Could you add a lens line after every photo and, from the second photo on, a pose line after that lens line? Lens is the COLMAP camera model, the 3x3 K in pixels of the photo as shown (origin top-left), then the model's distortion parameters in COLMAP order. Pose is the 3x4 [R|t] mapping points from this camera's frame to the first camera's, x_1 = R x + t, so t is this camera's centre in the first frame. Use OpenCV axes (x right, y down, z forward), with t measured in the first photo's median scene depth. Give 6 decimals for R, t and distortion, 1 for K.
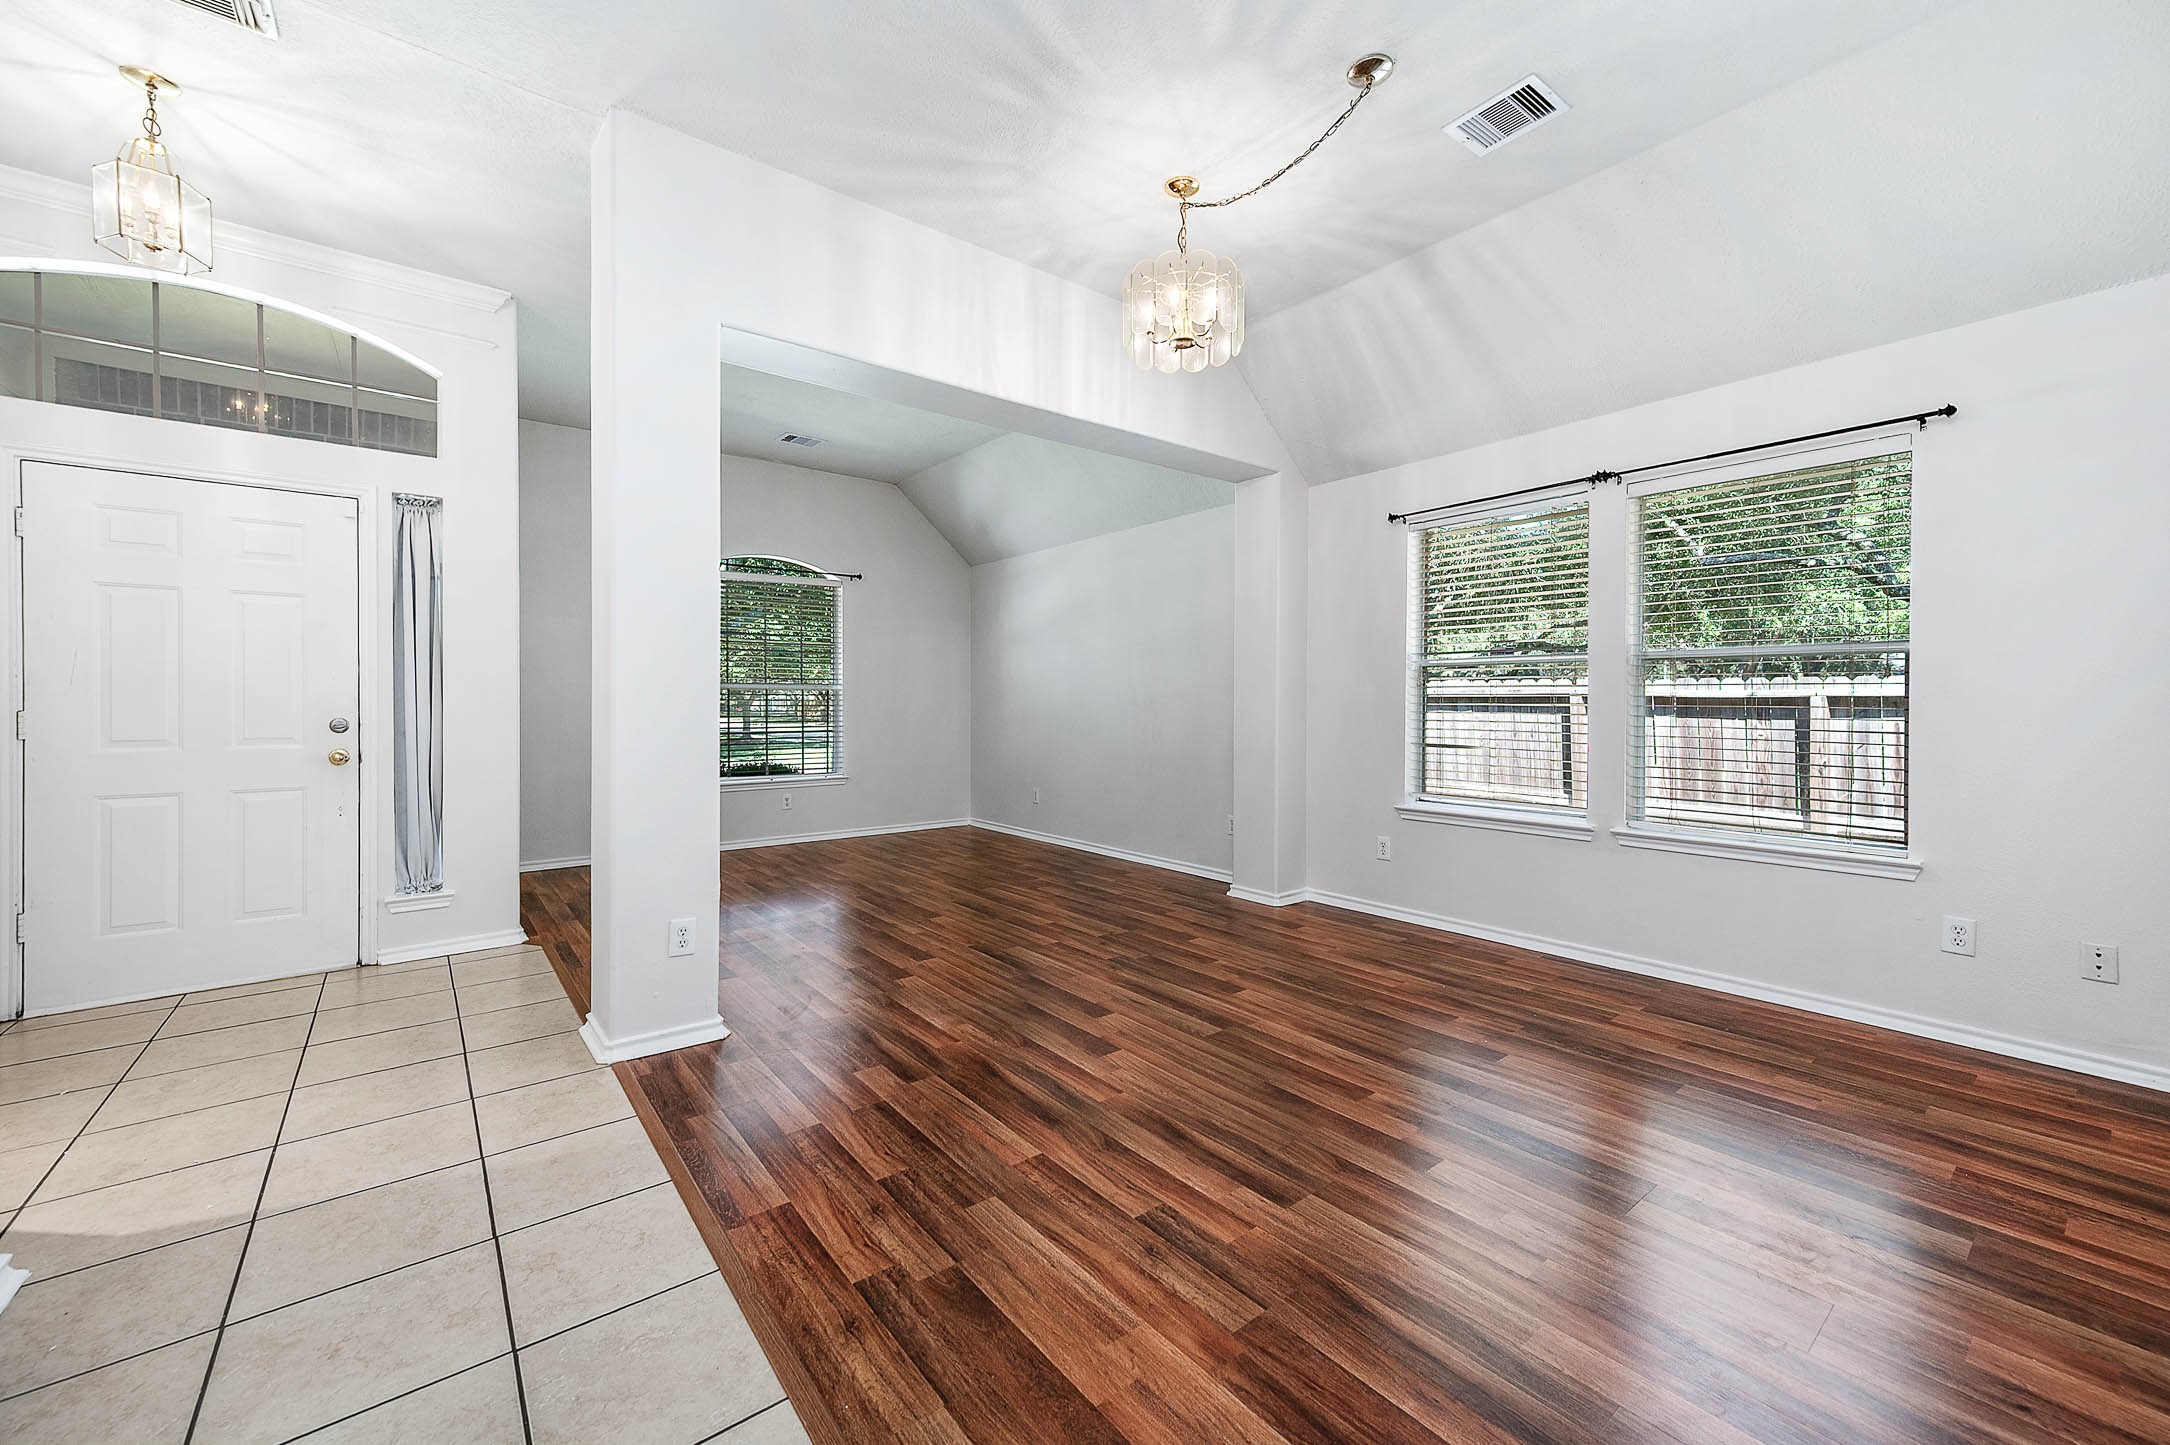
lens RADIAL K [[854.5, 0, 1088.5], [0, 854.5, 708.9], [0, 0, 1]] dist [0.009425, 0.000138]
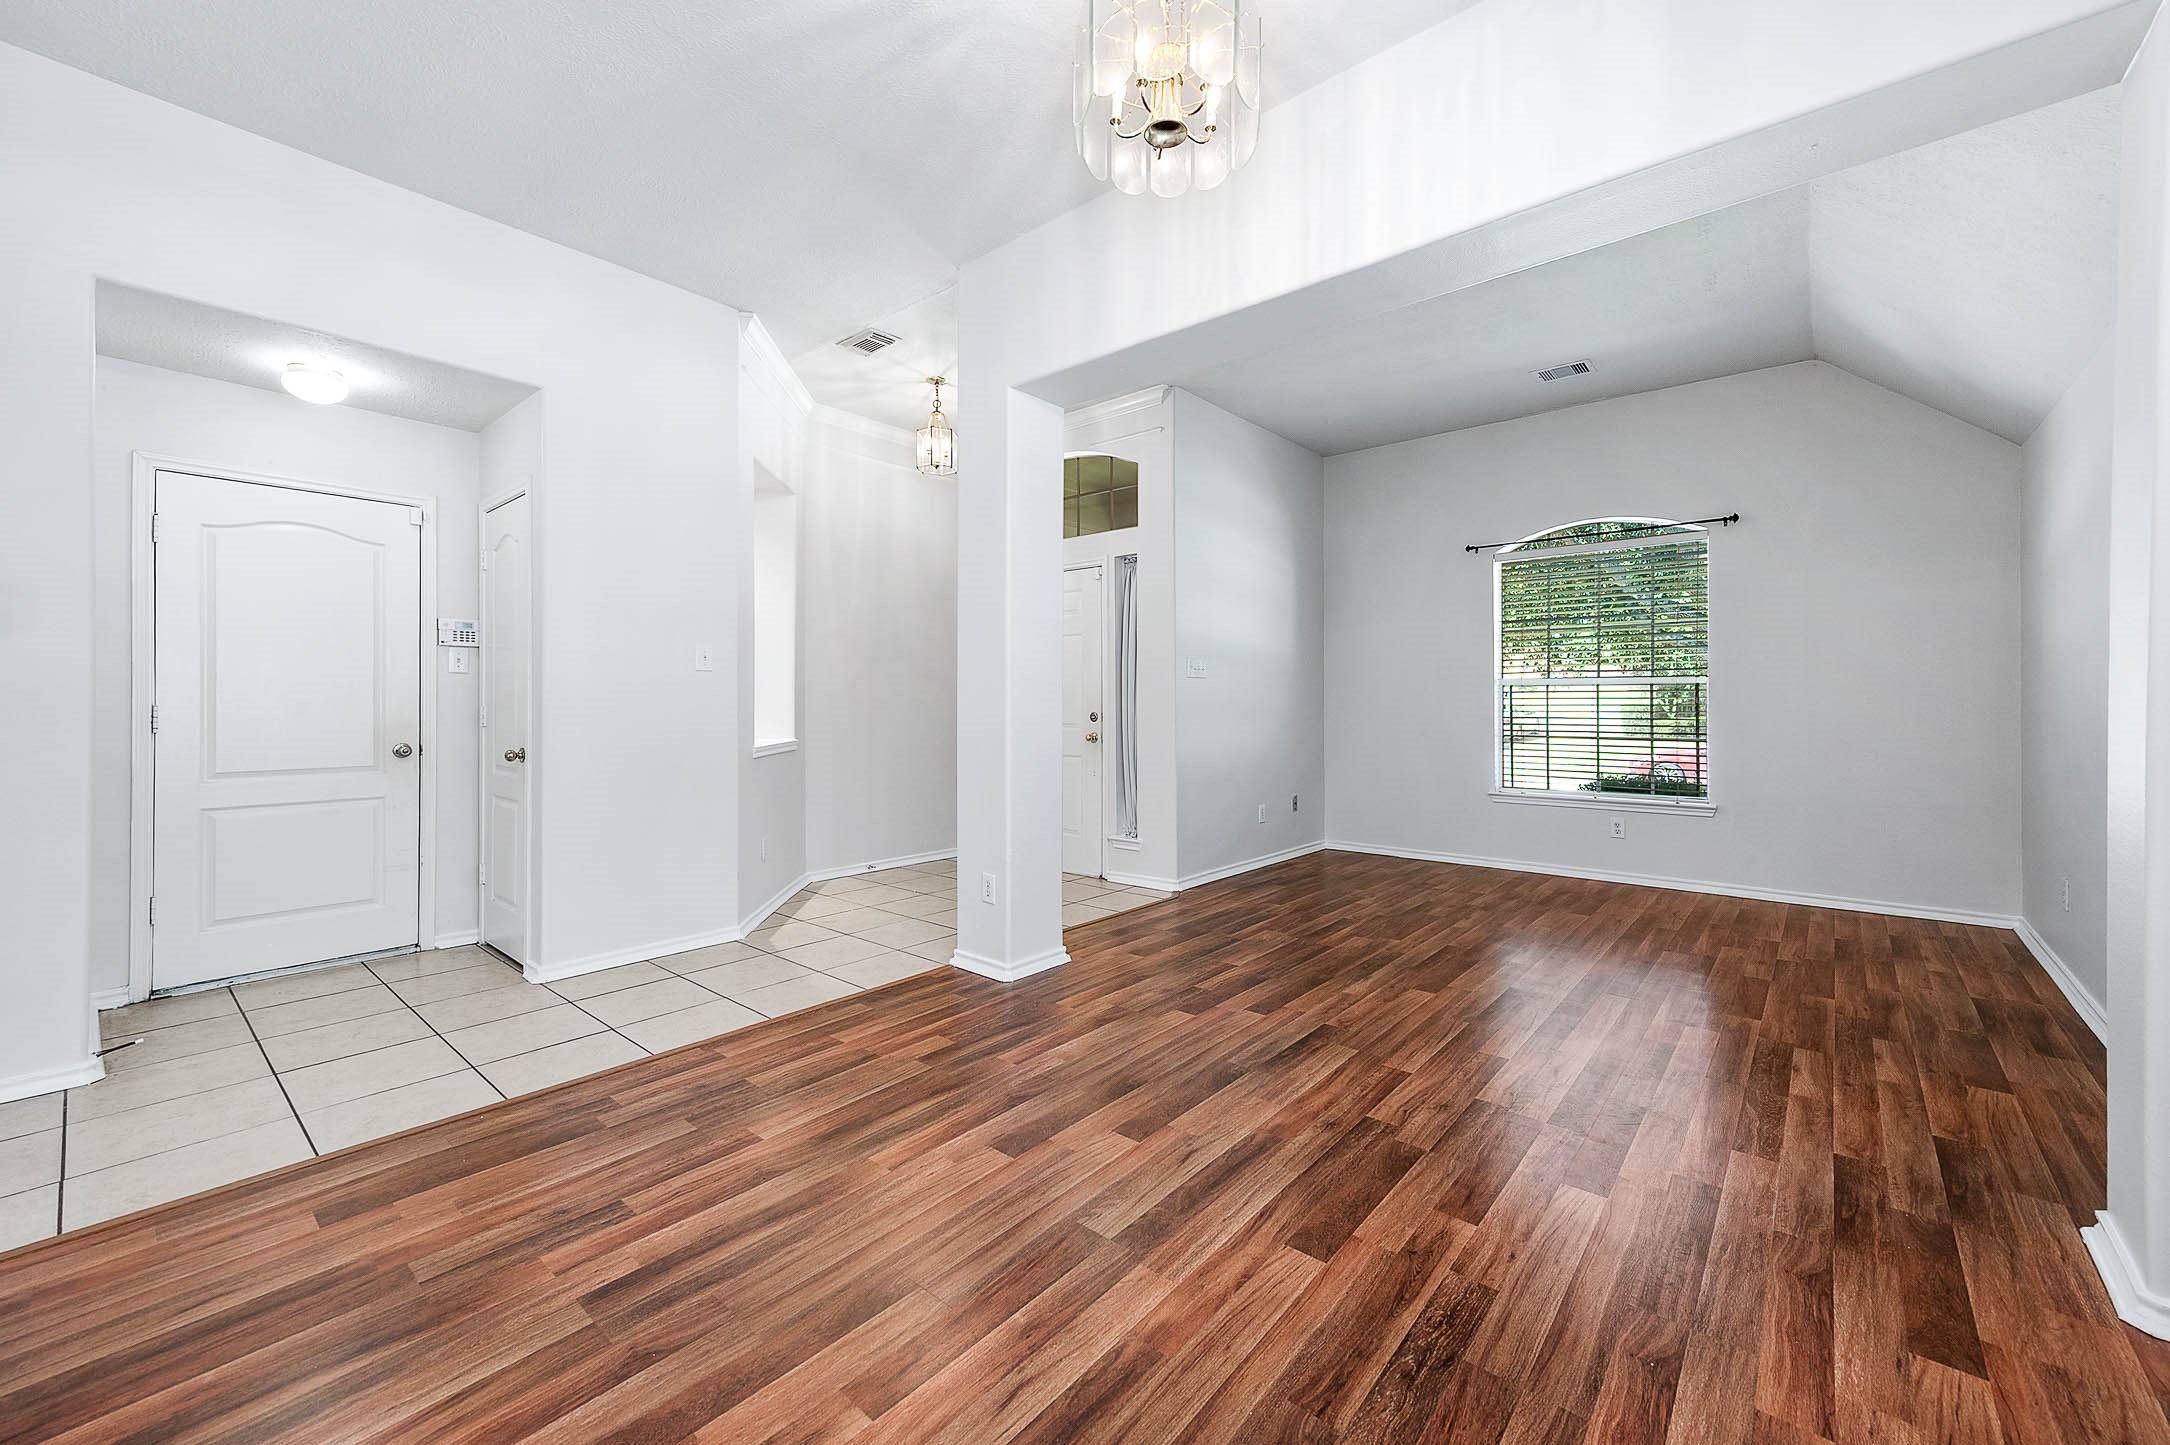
lens RADIAL K [[854.5, 0, 1089.0], [0, 854.5, 709.8], [0, 0, 1]] dist [0.009425, 0.000138]
pose [[0.190222, 0.011775, -0.981670, 0.711194], [-0.007282, 0.999917, 0.010583, -0.010601], [0.981714, 0.005135, 0.190292, 0.816752]]
